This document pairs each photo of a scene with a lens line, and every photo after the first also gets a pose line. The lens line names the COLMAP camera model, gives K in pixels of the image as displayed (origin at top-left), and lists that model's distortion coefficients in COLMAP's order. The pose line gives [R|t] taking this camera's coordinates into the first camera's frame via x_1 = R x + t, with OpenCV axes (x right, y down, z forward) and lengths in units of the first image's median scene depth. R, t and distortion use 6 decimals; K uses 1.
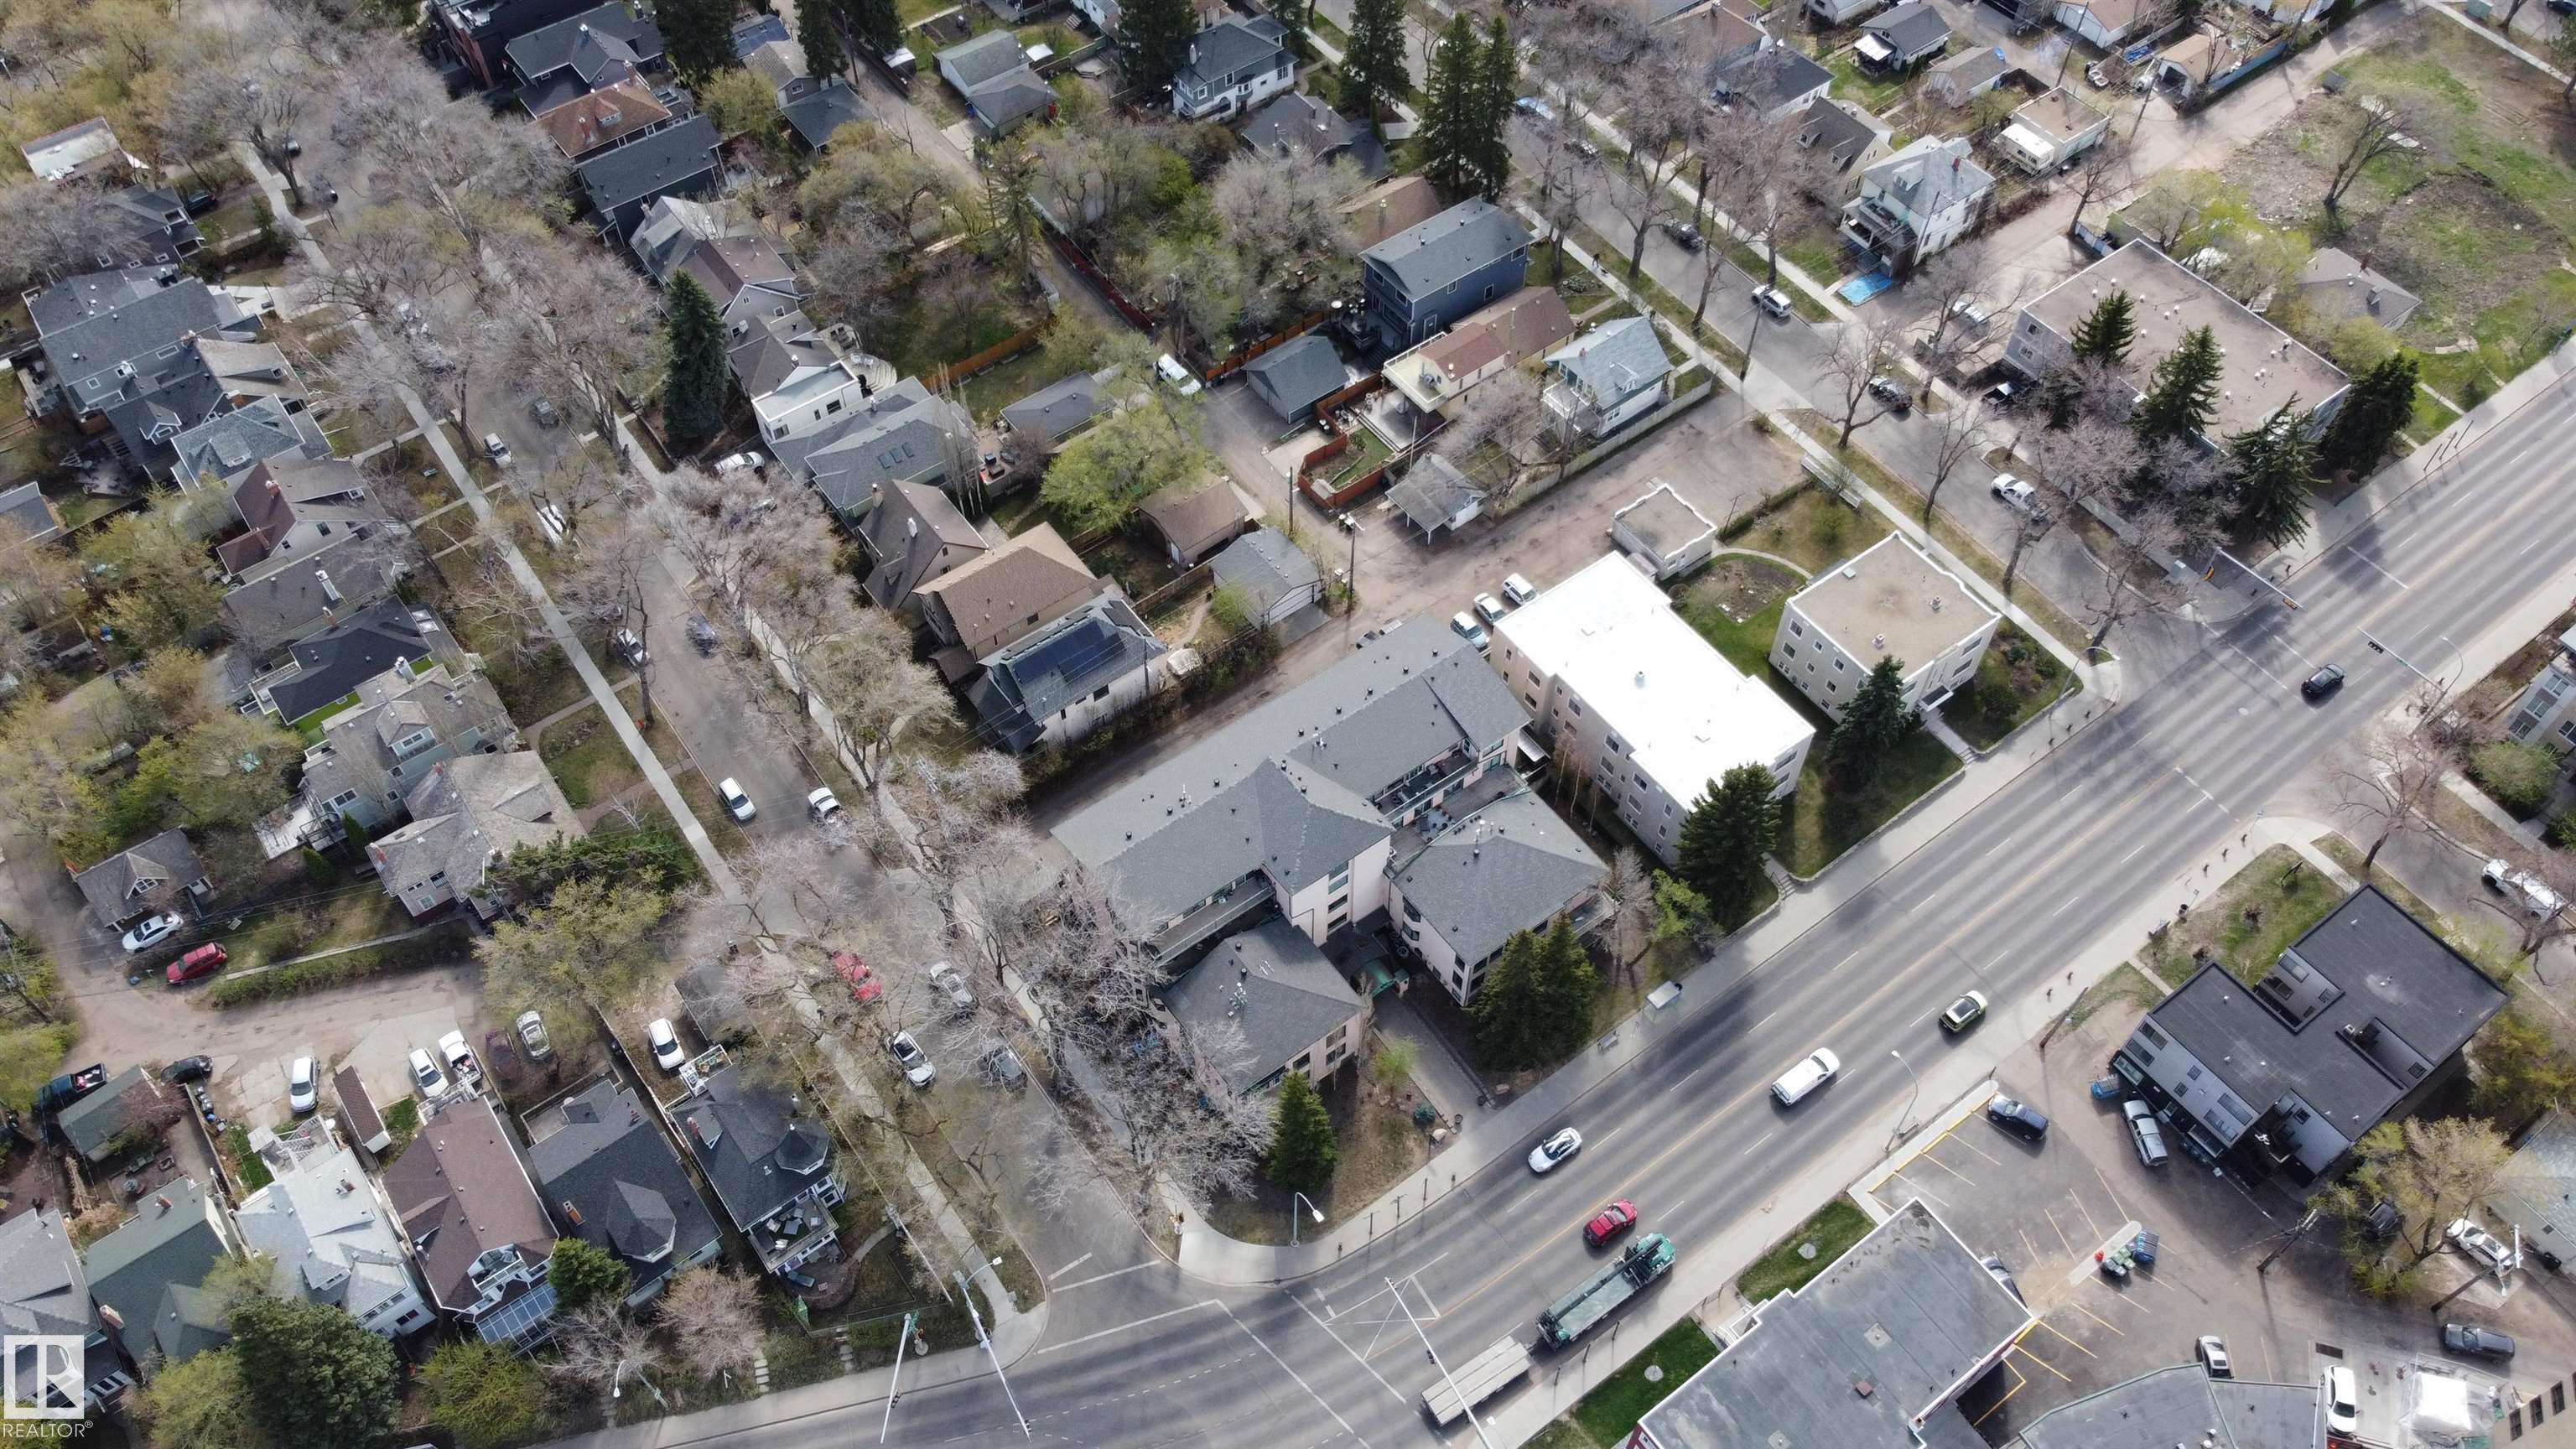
lens RADIAL K [[1954.4, 0, 1281.2], [0, 1954.4, 722.7], [0, 0, 1]] dist [0.003423, -0.002832]
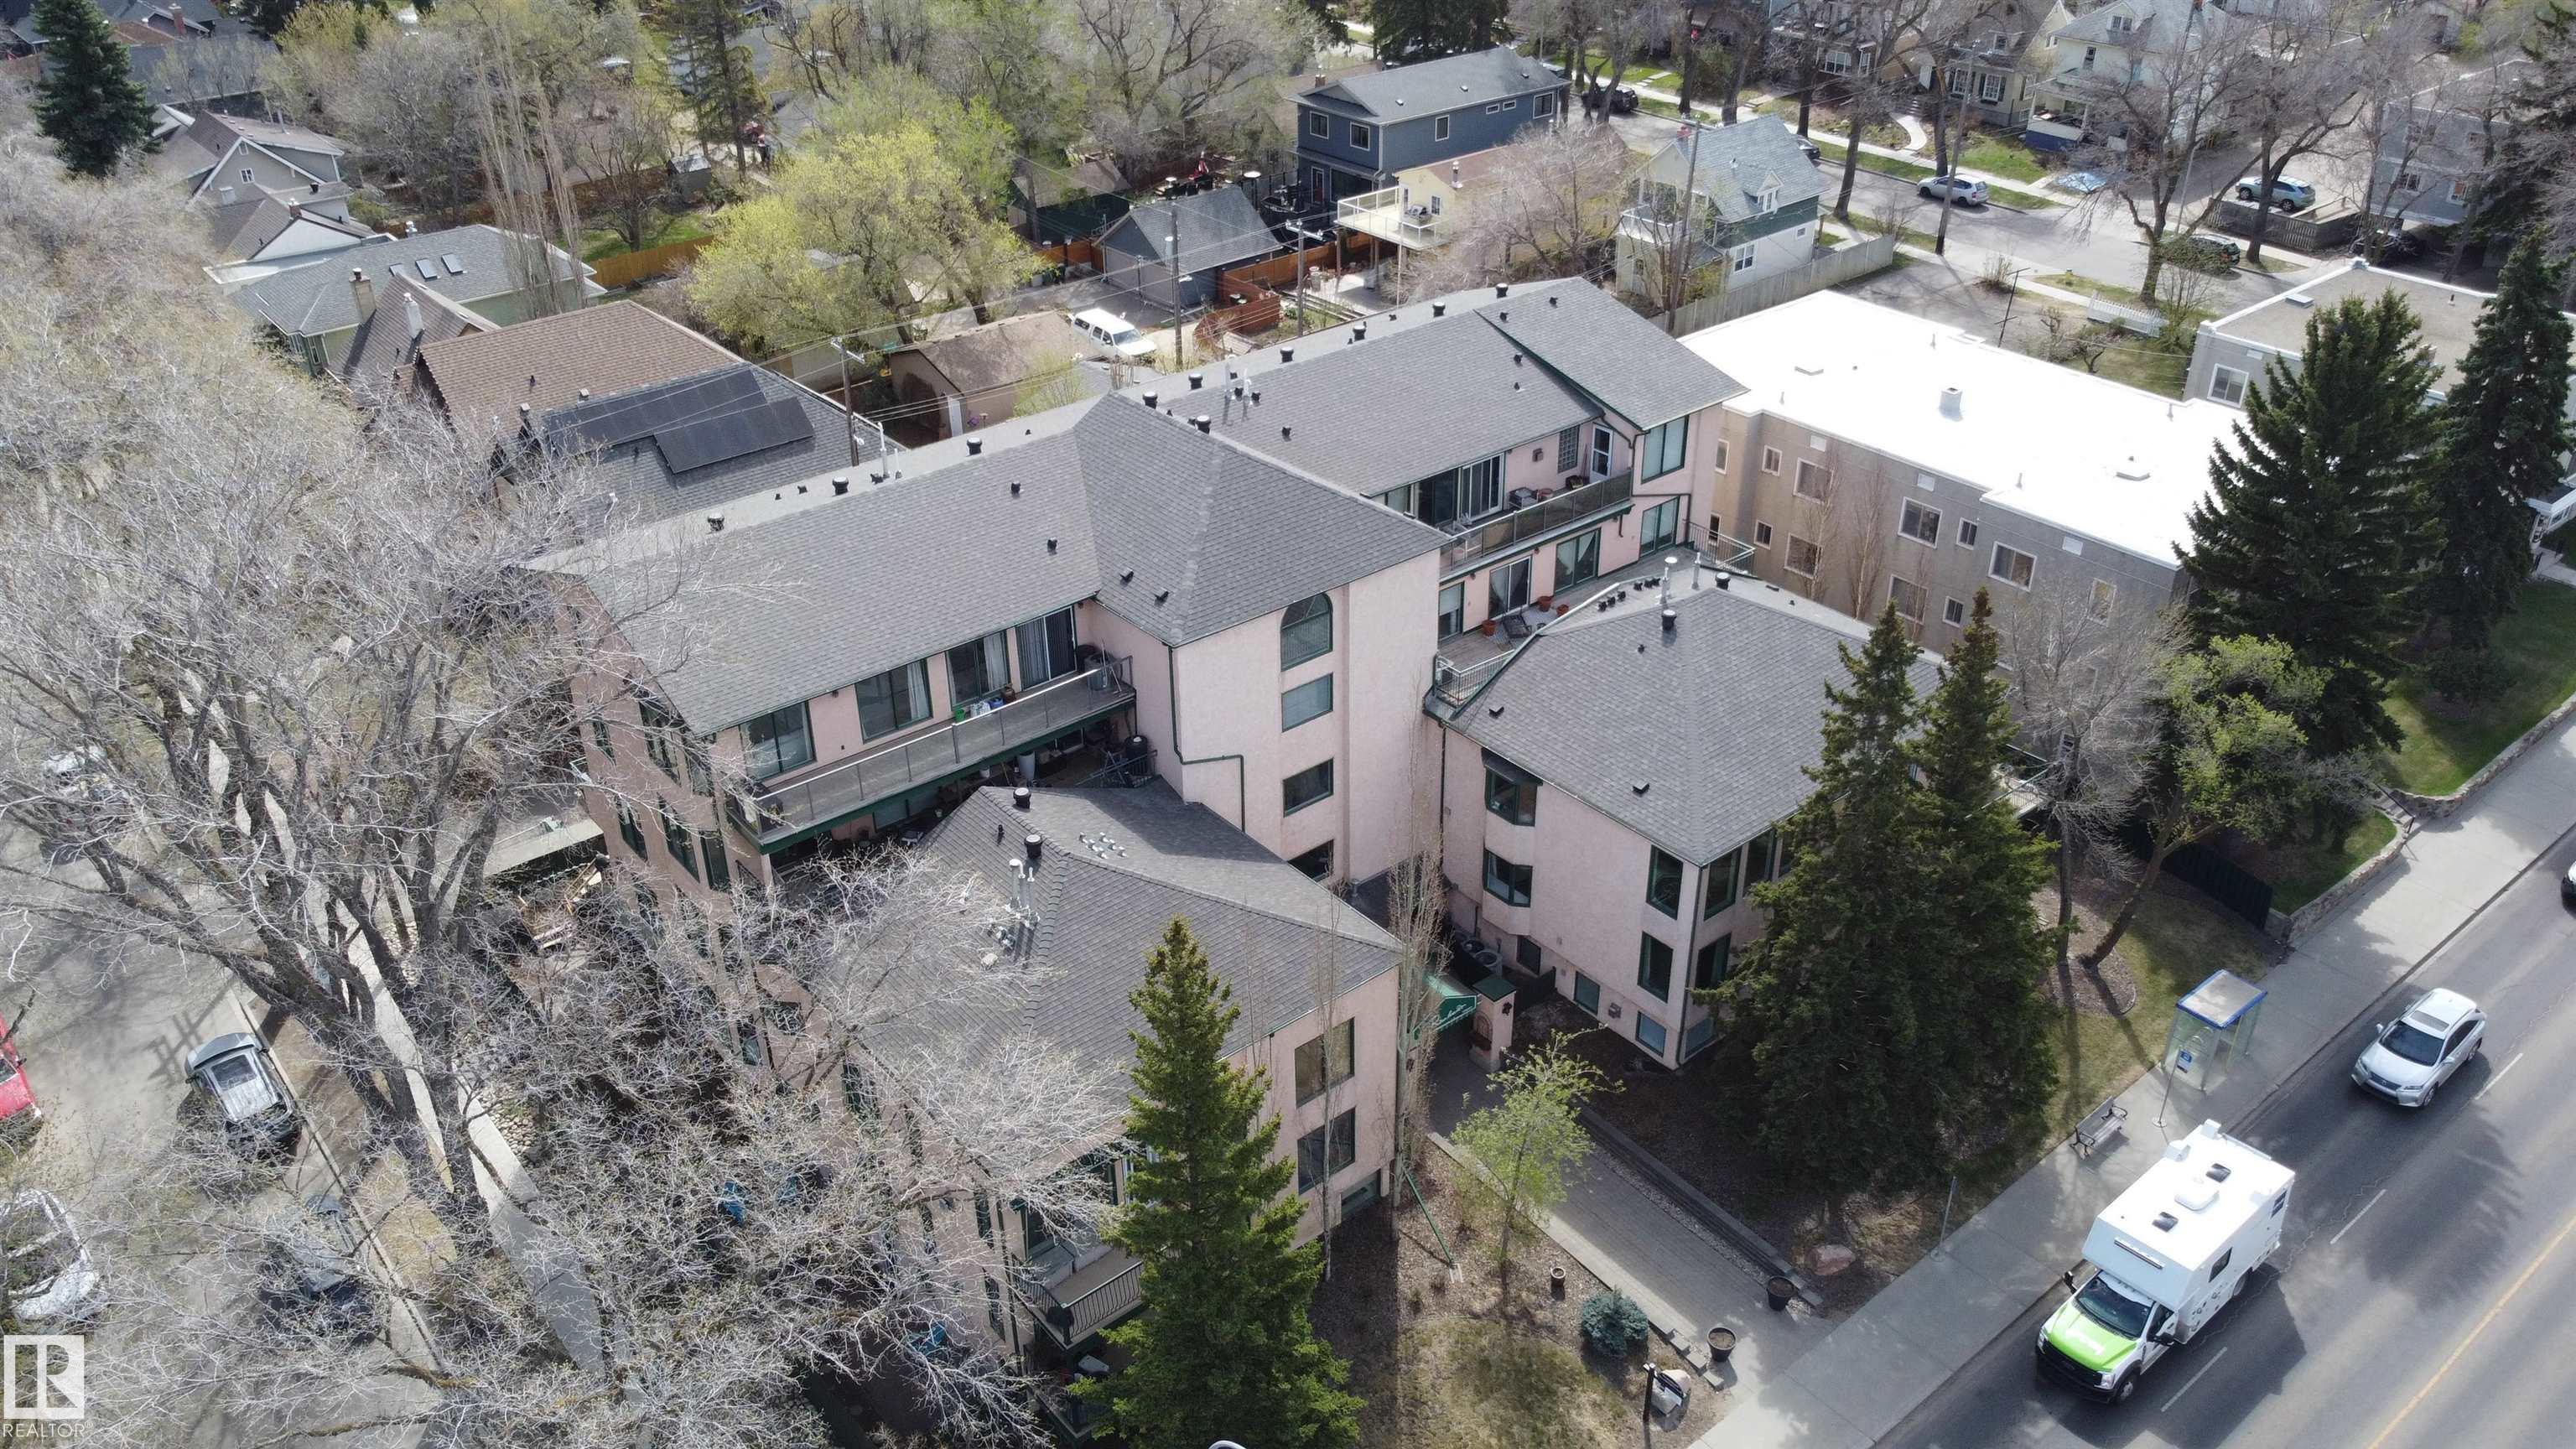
lens RADIAL K [[1954.4, 0, 1281.2], [0, 1954.4, 722.7], [0, 0, 1]] dist [0.003423, -0.002832]
pose [[0.998612, -0.033328, 0.040794, 0.007318], [0.046761, 0.917419, -0.395166, 0.185850], [-0.024255, 0.396525, 0.917704, 0.533488]]
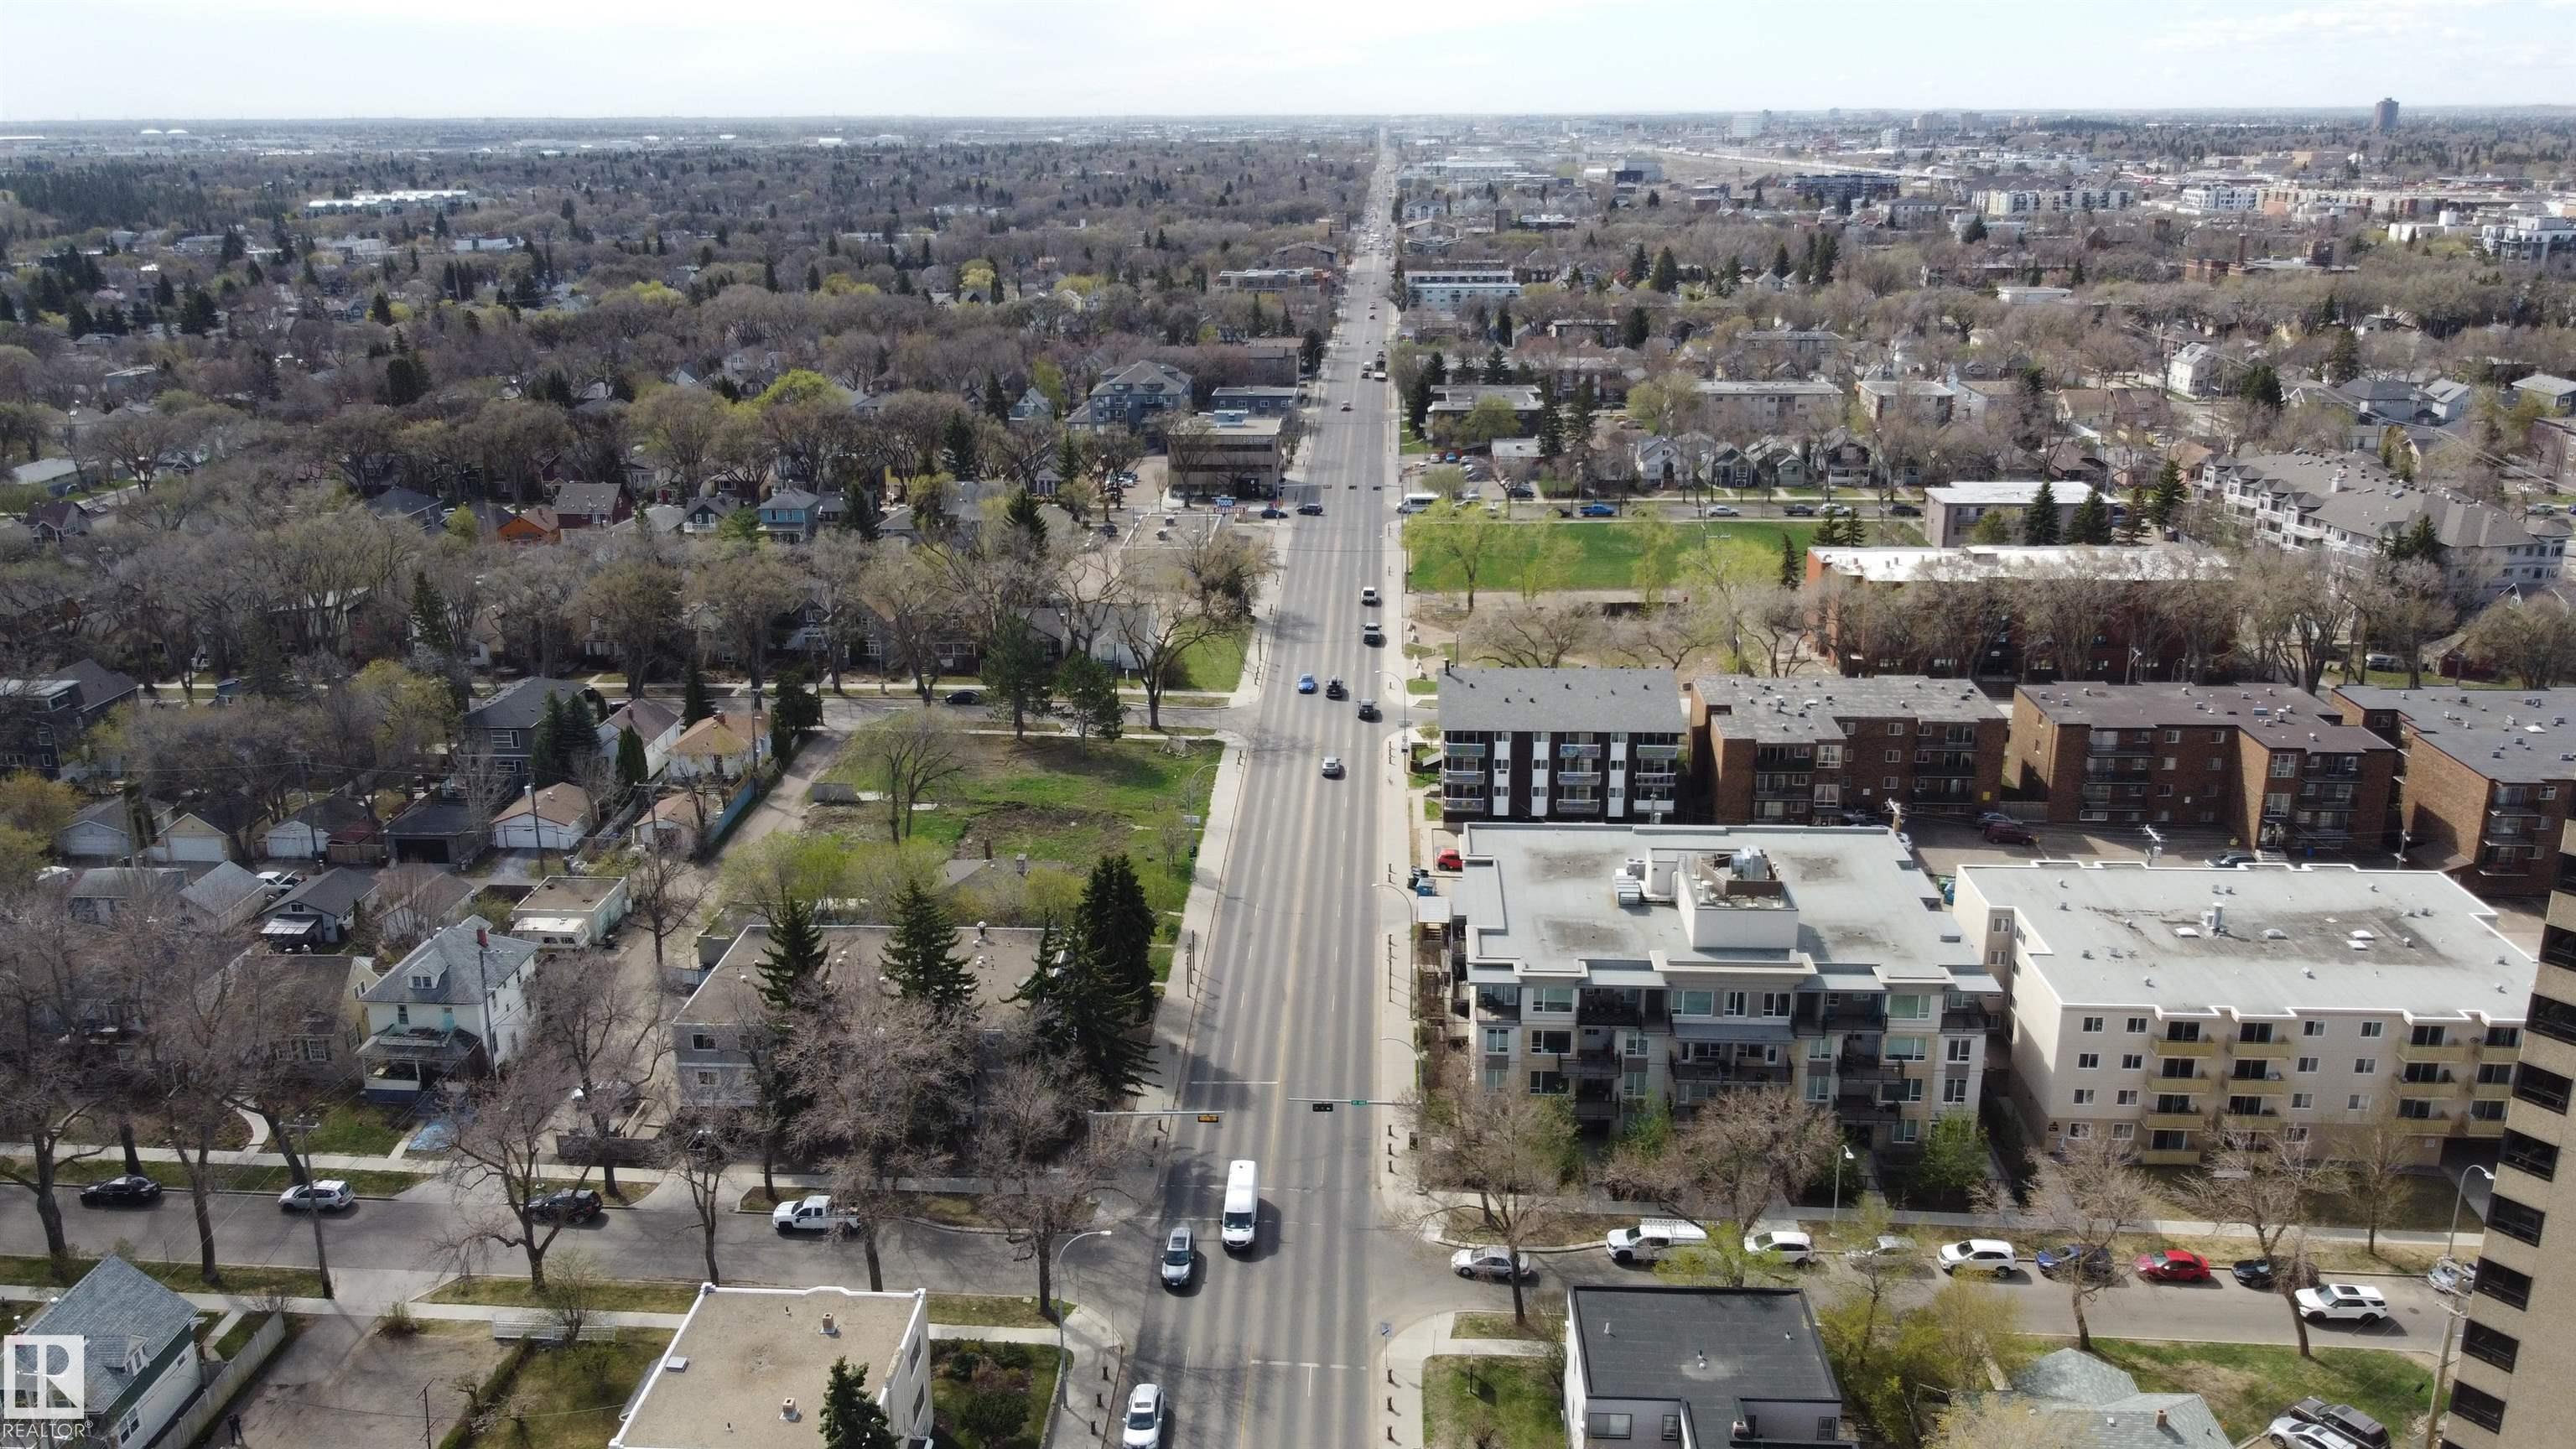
lens RADIAL K [[1954.4, 0, 1281.2], [0, 1954.4, 722.7], [0, 0, 1]] dist [0.003423, -0.002832]
pose [[0.632696, -0.229225, 0.739697, 0.015232], [0.625529, 0.714372, -0.313666, 0.074022], [-0.456519, 0.661157, 0.595367, 0.399297]]
